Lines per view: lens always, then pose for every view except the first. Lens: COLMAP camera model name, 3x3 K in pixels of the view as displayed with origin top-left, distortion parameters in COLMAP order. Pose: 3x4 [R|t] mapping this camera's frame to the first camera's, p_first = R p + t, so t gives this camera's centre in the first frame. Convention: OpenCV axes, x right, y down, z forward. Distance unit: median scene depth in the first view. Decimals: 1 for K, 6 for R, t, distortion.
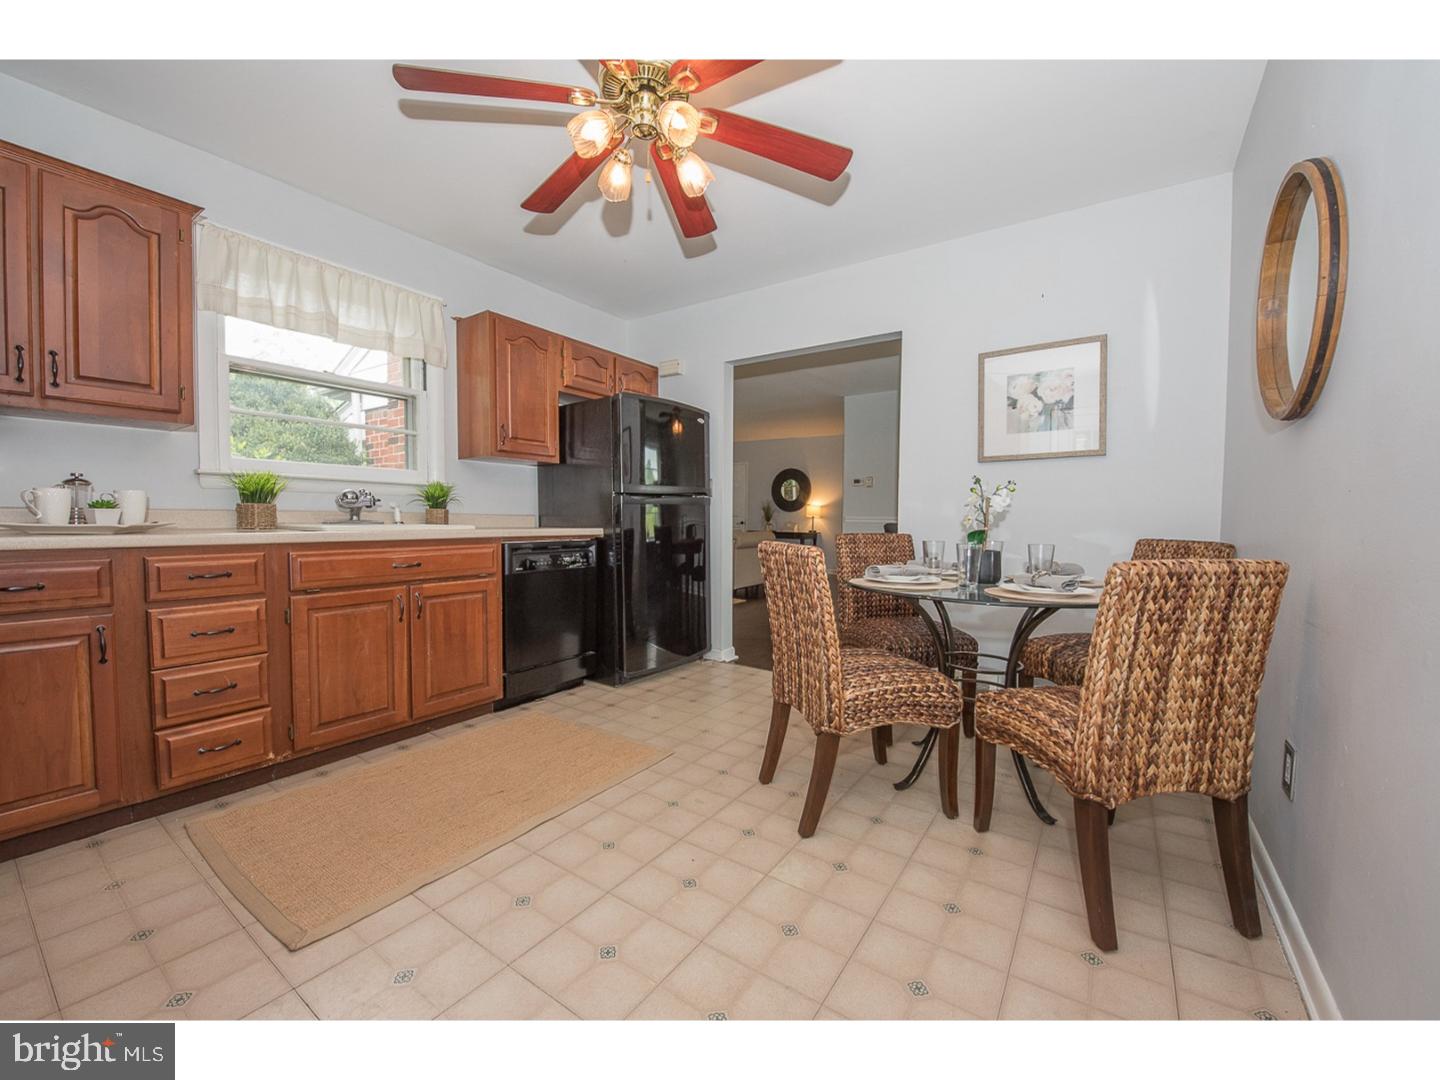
lens RADIAL K [[569.4, 0, 720.0], [0, 569.4, 540.0], [0, 0, 1]] dist [-0.015627, -0.002249]
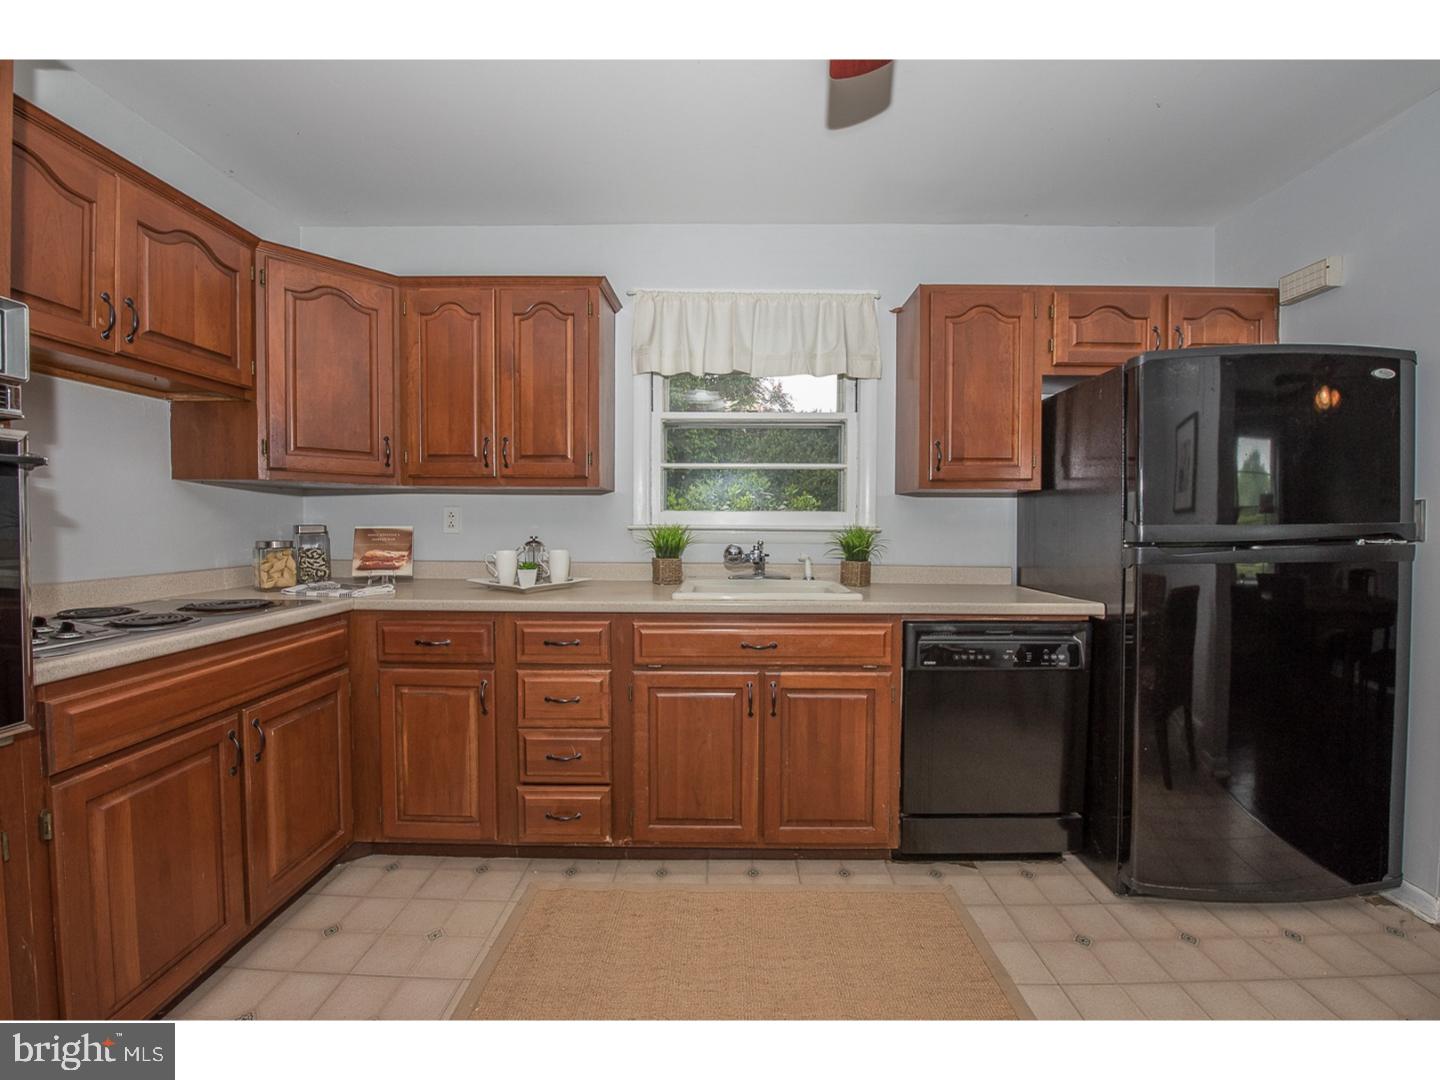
lens RADIAL K [[569.4, 0, 720.0], [0, 569.4, 540.0], [0, 0, 1]] dist [-0.015627, -0.002249]
pose [[0.554356, 0.020350, -0.832031, 0.056719], [-0.030598, 0.999524, 0.004060, -0.089042], [0.831717, 0.023208, 0.554715, 0.451268]]
